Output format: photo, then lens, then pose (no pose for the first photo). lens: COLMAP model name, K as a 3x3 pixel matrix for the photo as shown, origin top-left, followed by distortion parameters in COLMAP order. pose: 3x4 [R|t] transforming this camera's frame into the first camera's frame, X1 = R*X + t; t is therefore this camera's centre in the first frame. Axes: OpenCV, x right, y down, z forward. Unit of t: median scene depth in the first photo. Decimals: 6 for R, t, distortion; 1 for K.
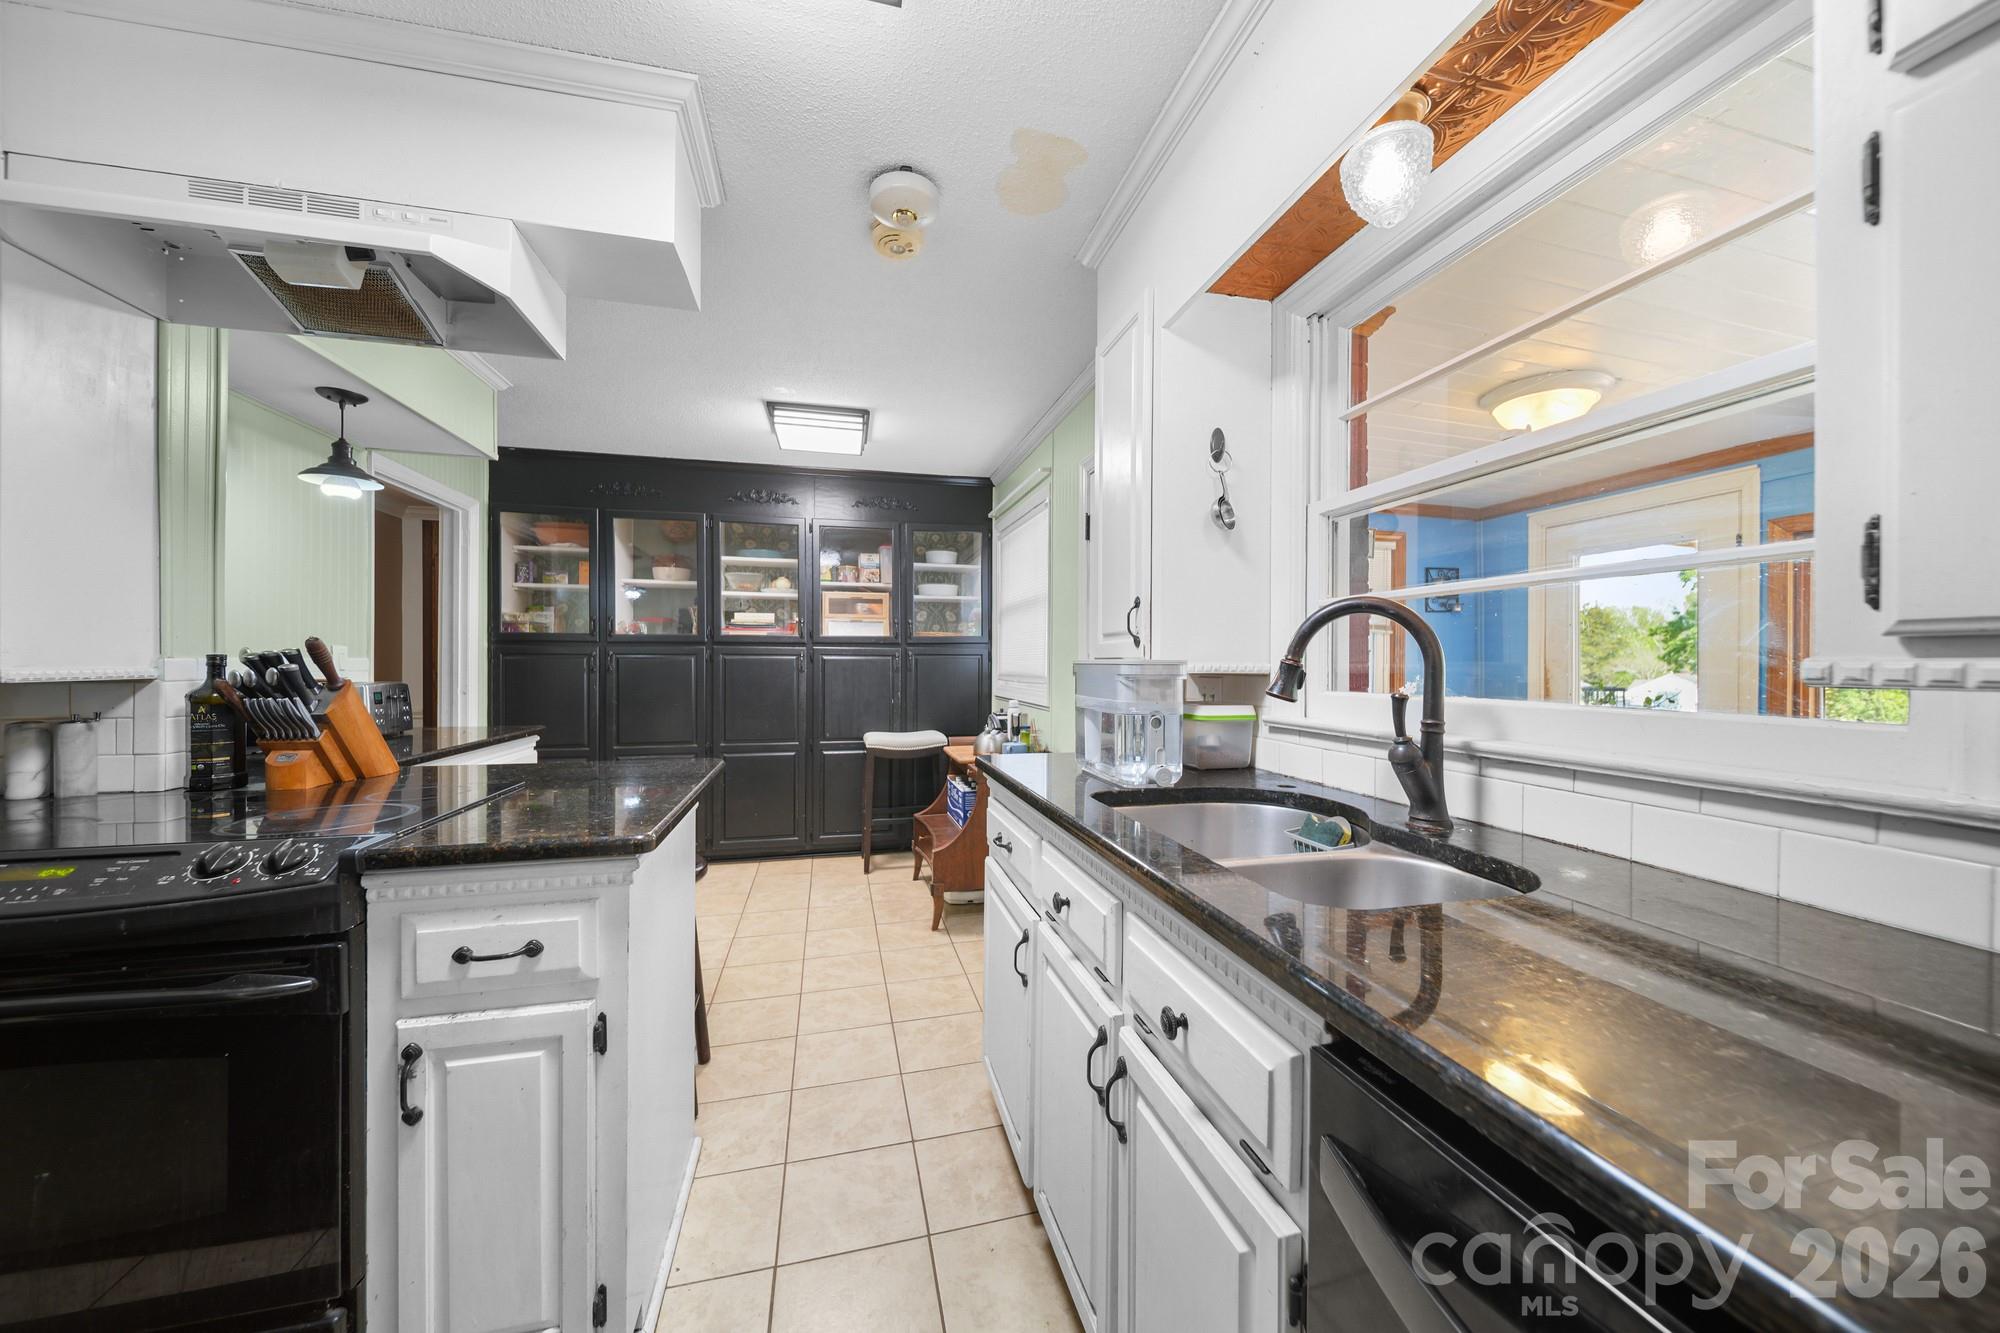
lens RADIAL K [[712.3, 0, 1004.9], [0, 712.3, 660.4], [0, 0, 1]] dist [0.000294, -0.000019]
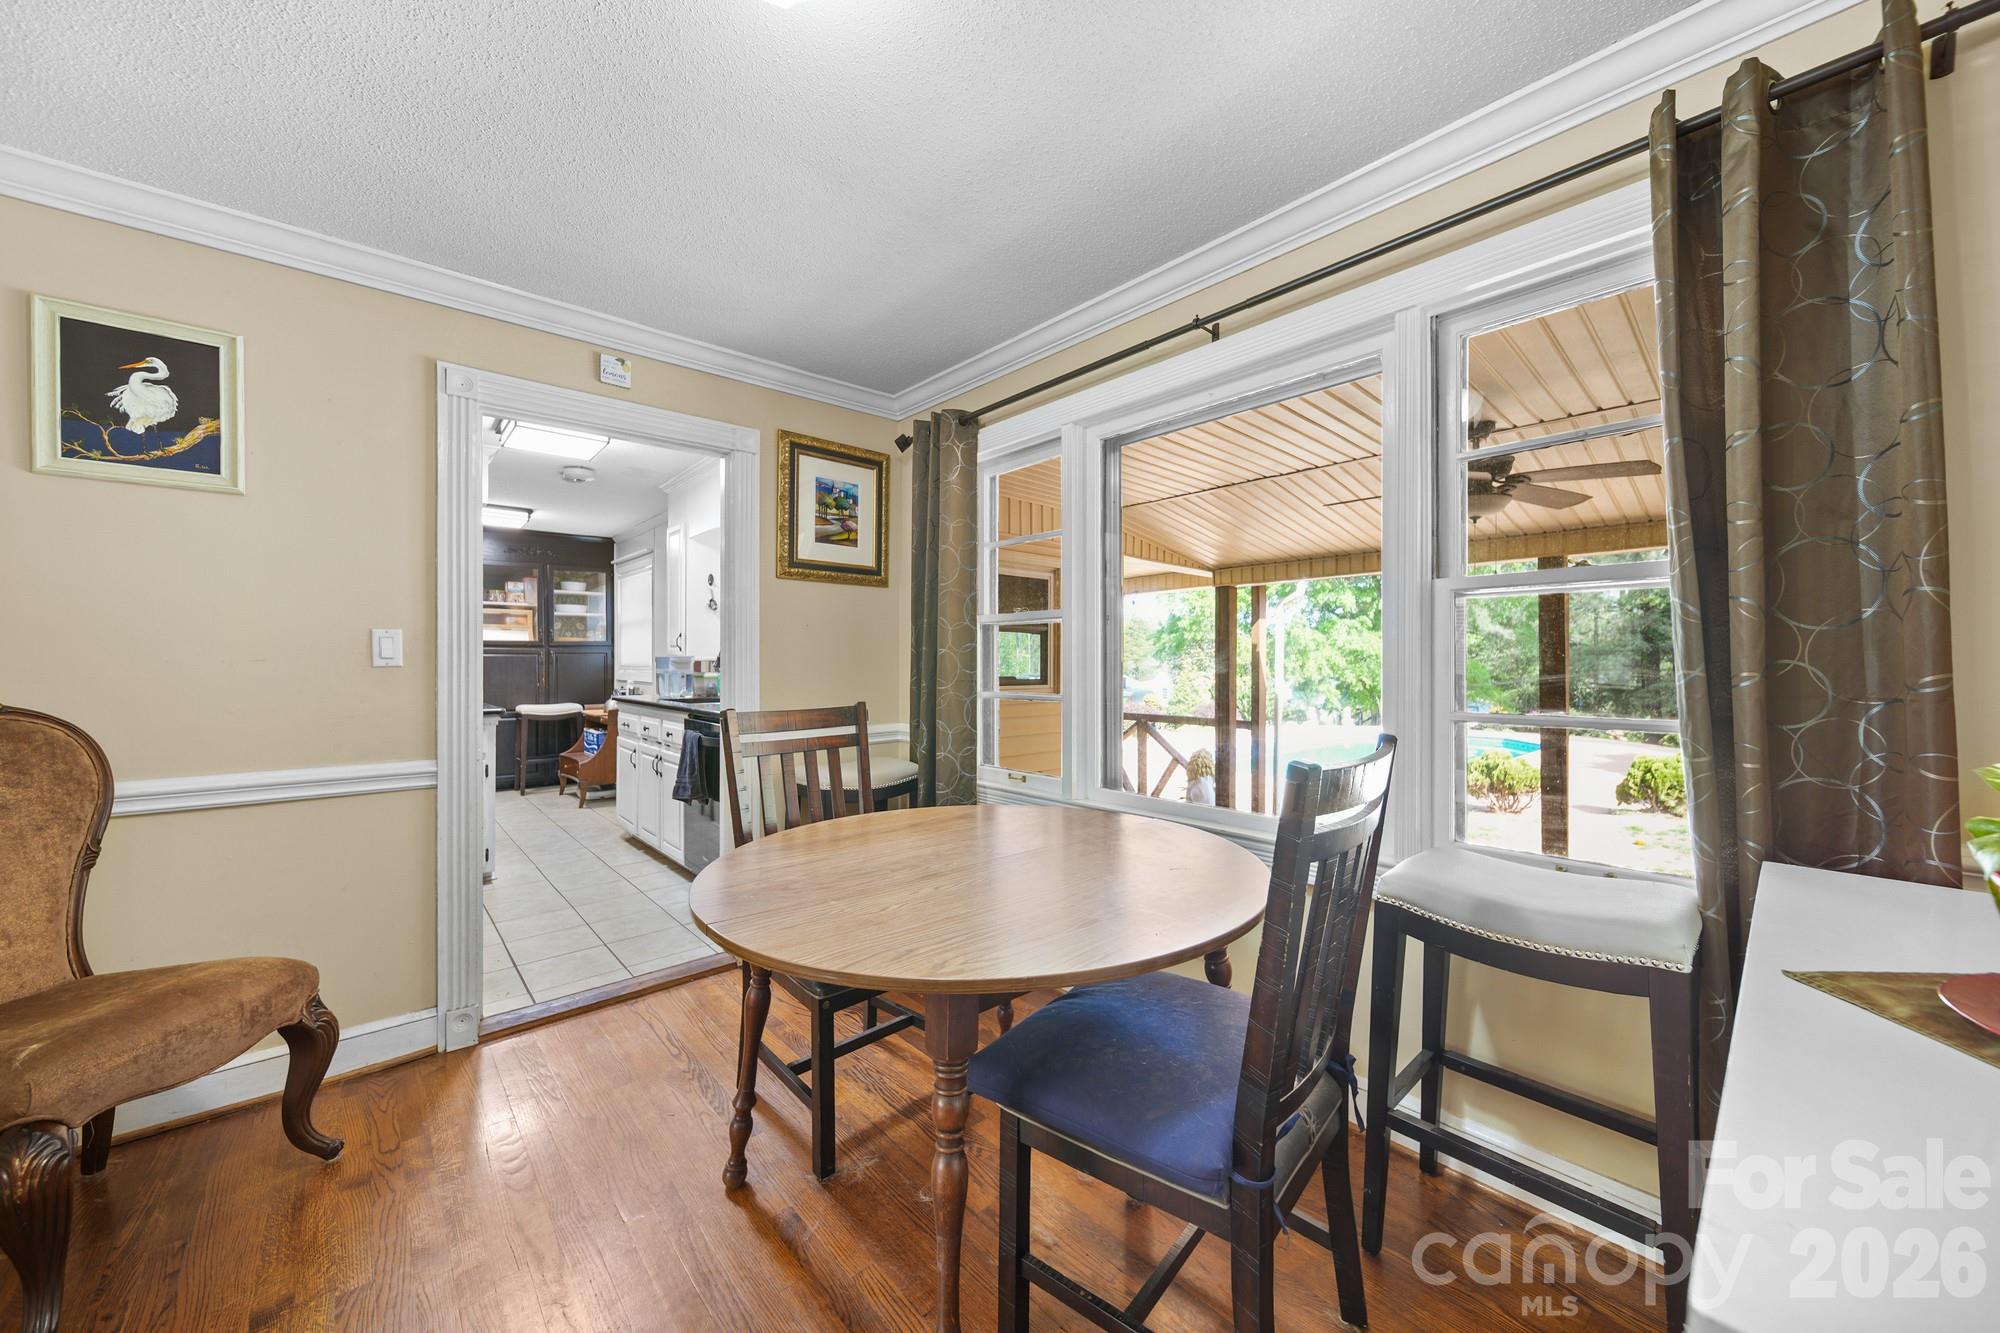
lens RADIAL K [[712.3, 0, 1004.9], [0, 712.3, 660.4], [0, 0, 1]] dist [0.000294, -0.000019]
pose [[0.880031, -0.005080, 0.474890, -0.006566], [0.003479, 0.999985, 0.004251, 0.003815], [-0.474904, -0.002089, 0.880035, -0.739058]]
